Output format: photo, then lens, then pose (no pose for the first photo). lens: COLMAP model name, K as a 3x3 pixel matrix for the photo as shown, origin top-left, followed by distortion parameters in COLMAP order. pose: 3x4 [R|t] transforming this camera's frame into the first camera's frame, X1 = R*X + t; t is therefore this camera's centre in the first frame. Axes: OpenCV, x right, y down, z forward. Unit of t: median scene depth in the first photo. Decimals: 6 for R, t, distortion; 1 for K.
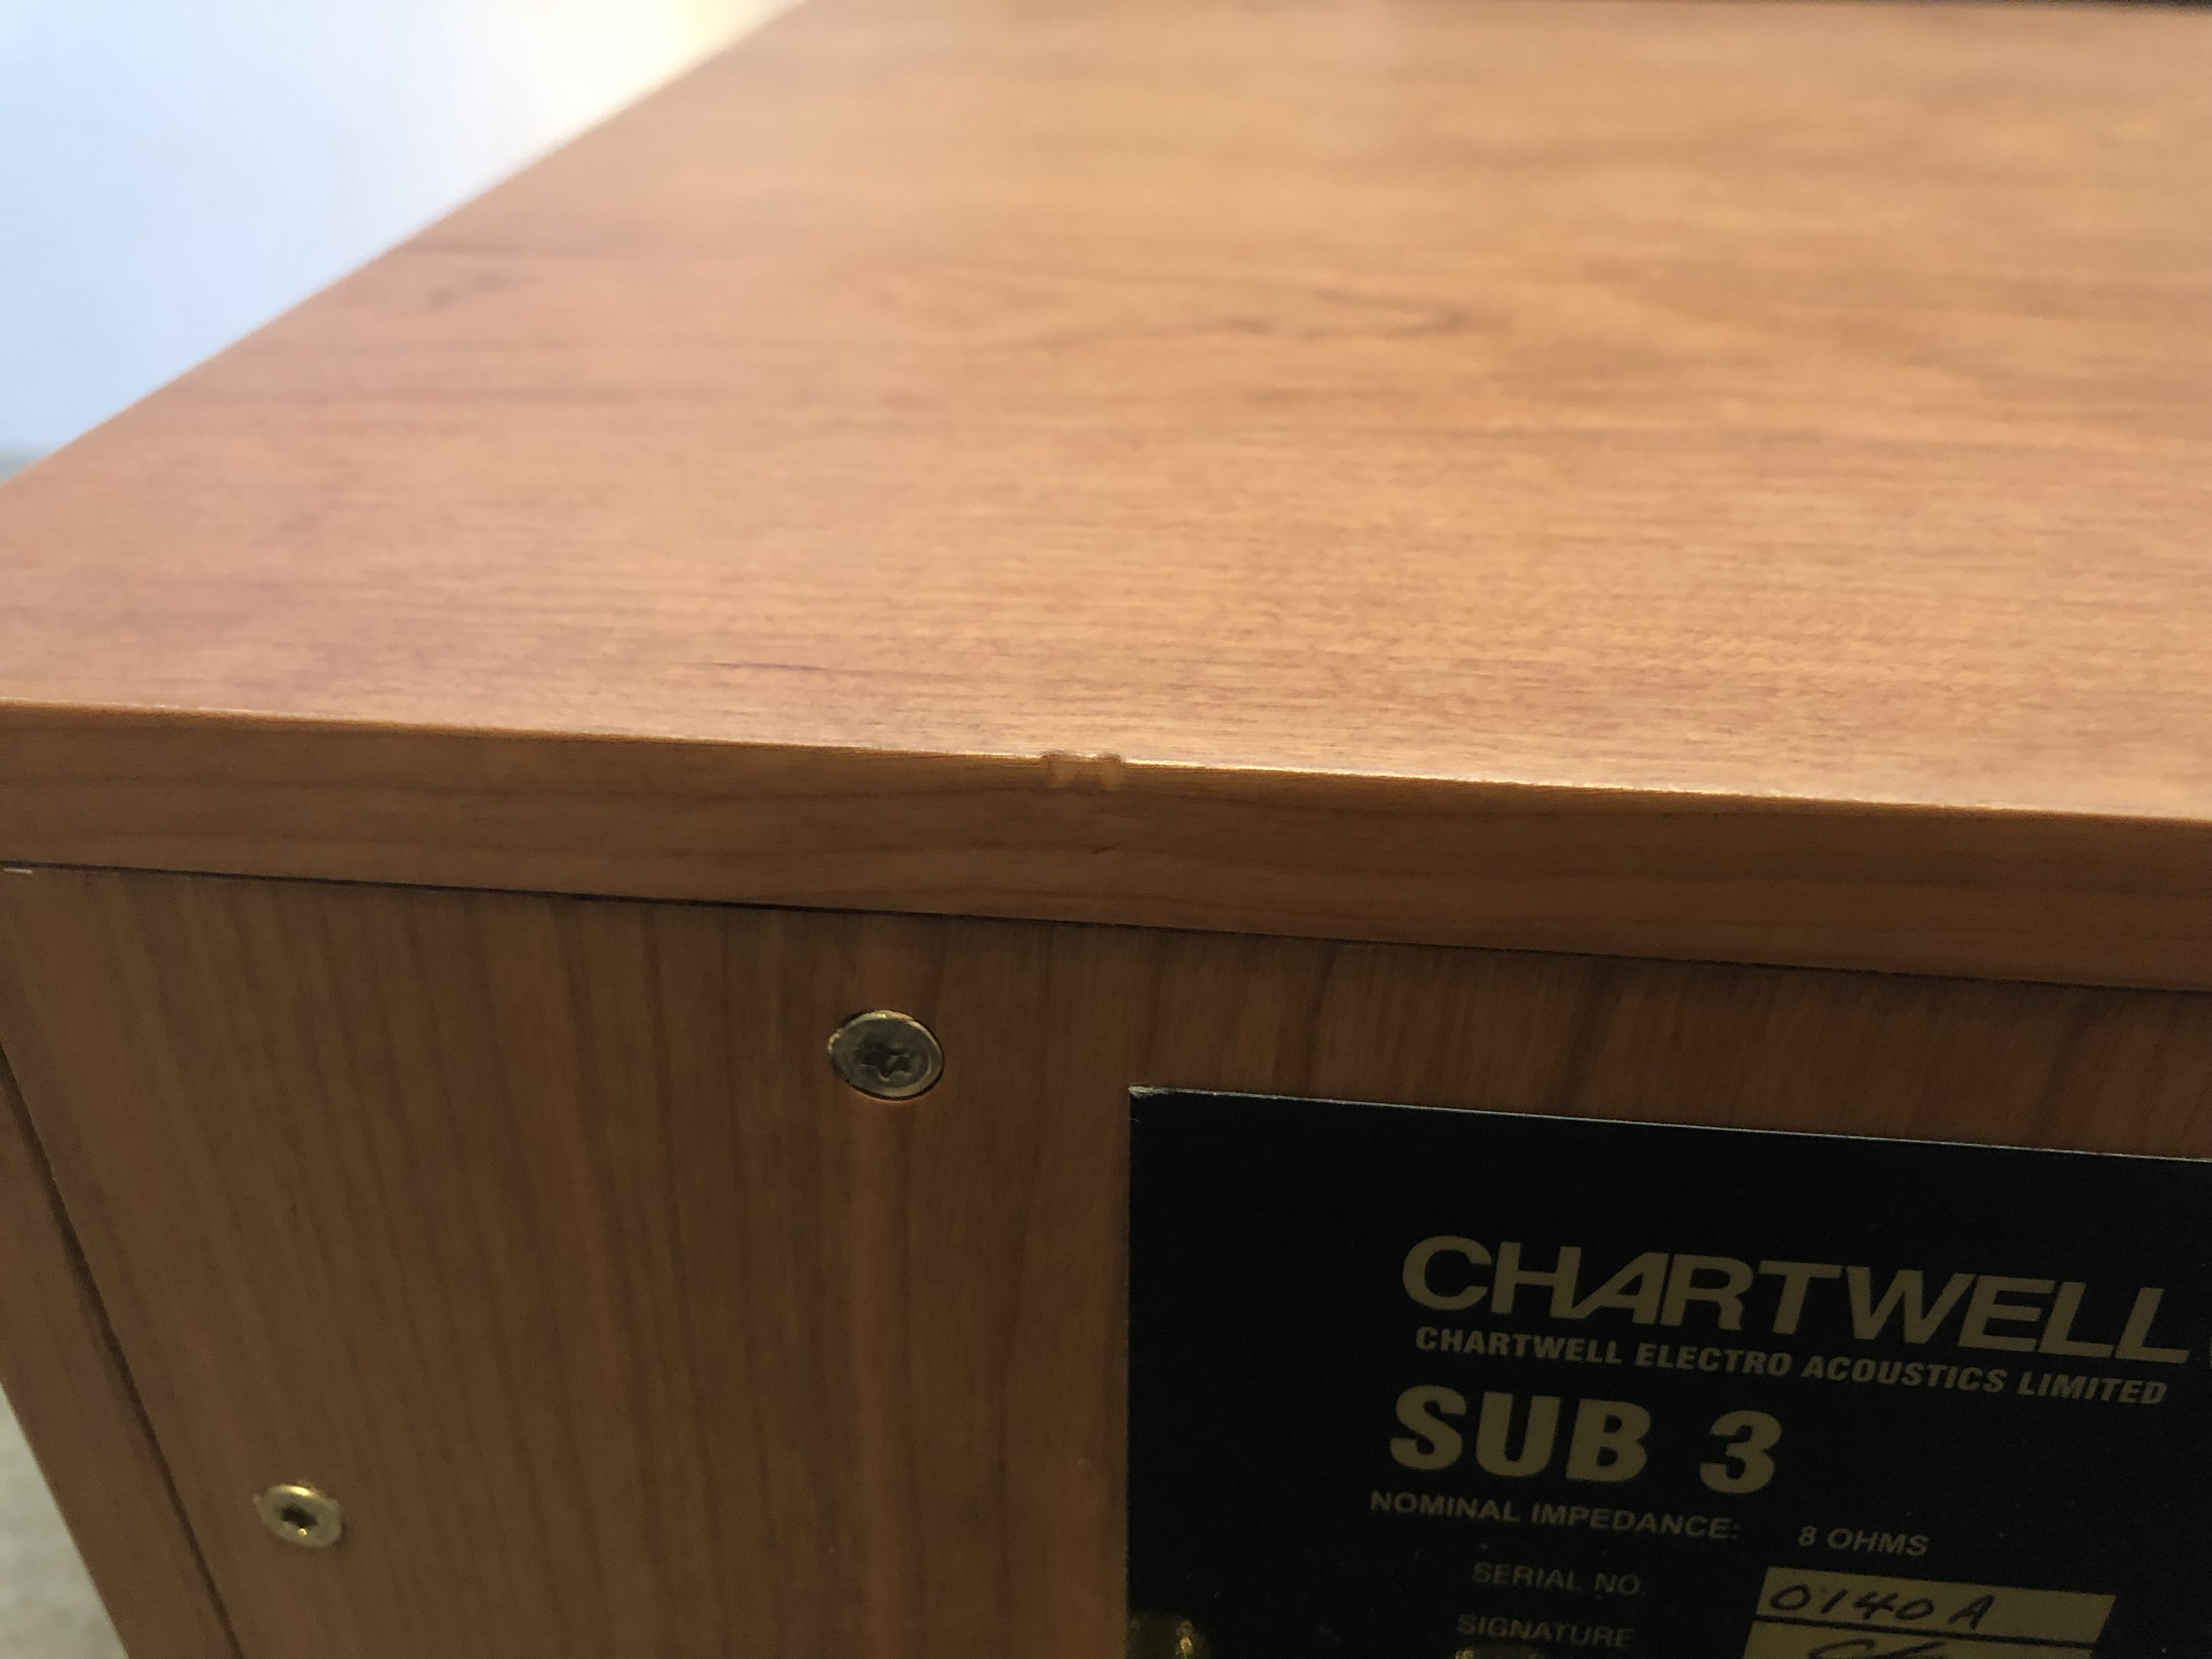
lens RADIAL K [[1809.3, 0, 1079.9], [0, 1809.3, 814.0], [0, 0, 1]] dist [0.013135, -0.012575]
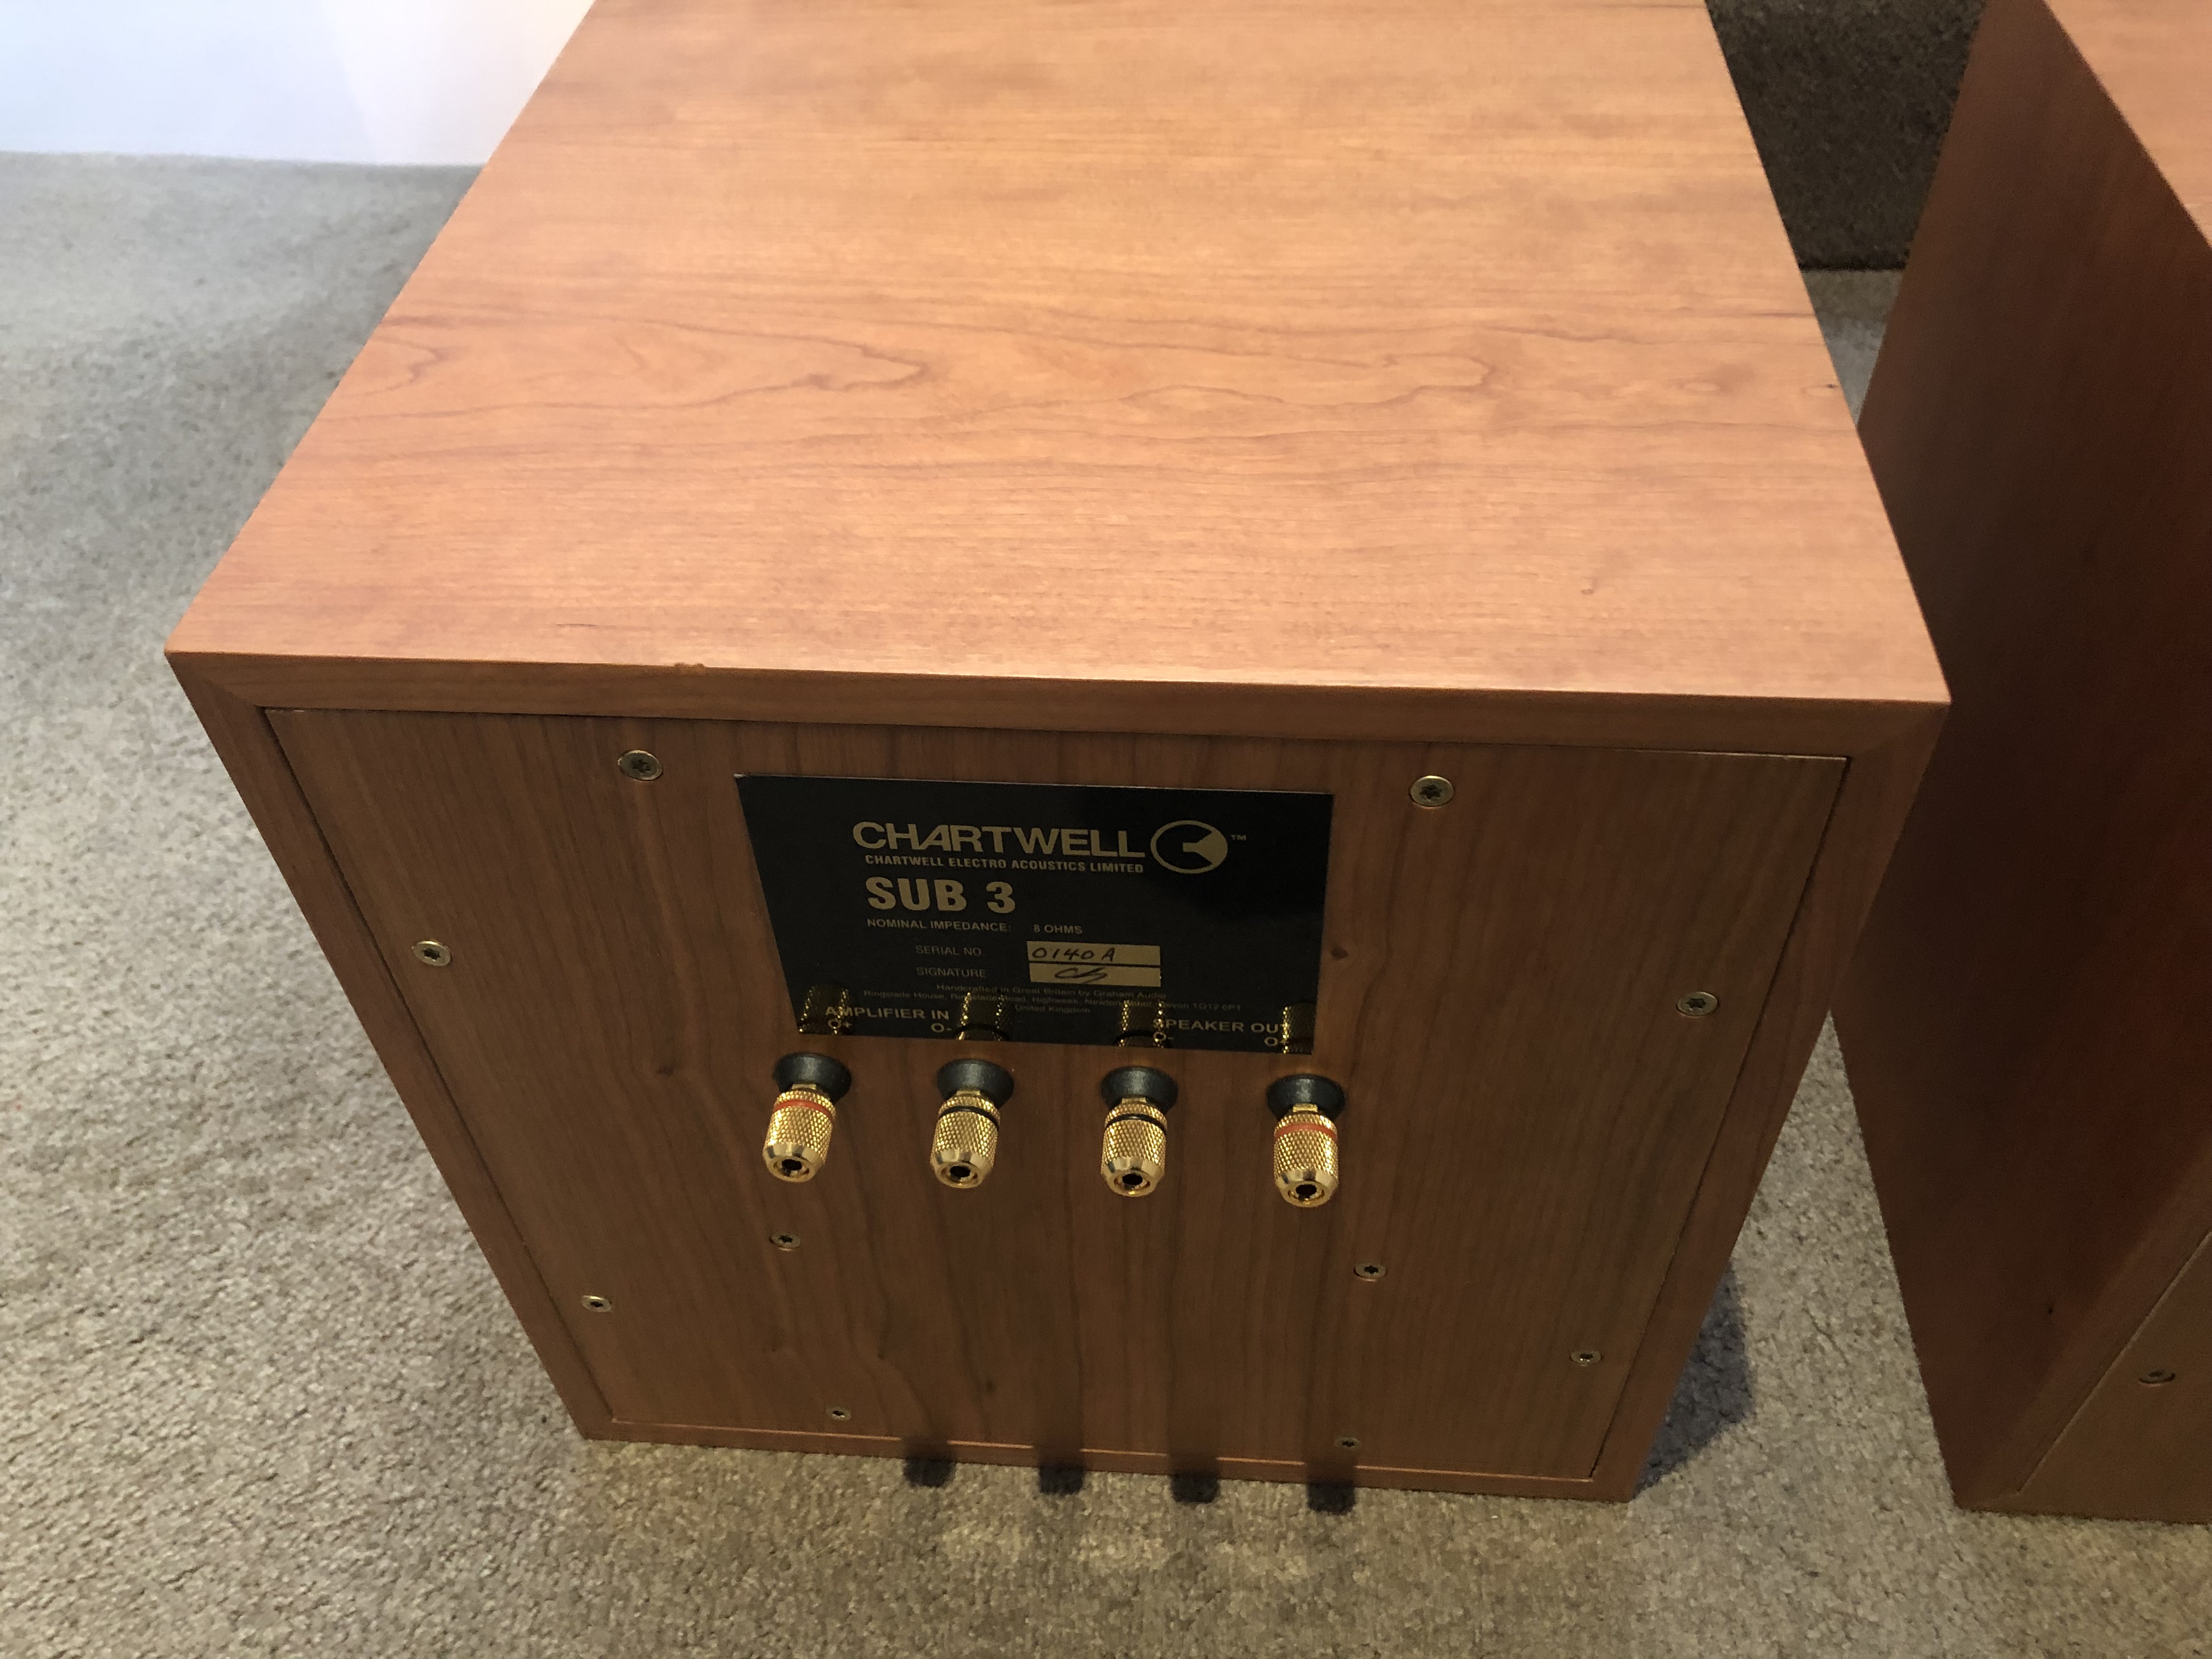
lens RADIAL K [[1809.3, 0, 1096.1], [0, 1809.3, 825.2], [0, 0, 1]] dist [0.013135, -0.012575]
pose [[0.999147, -0.041196, 0.002865, 0.519152], [0.039019, 0.964524, 0.261095, -0.424076], [-0.013519, -0.260761, 0.965309, -1.499904]]
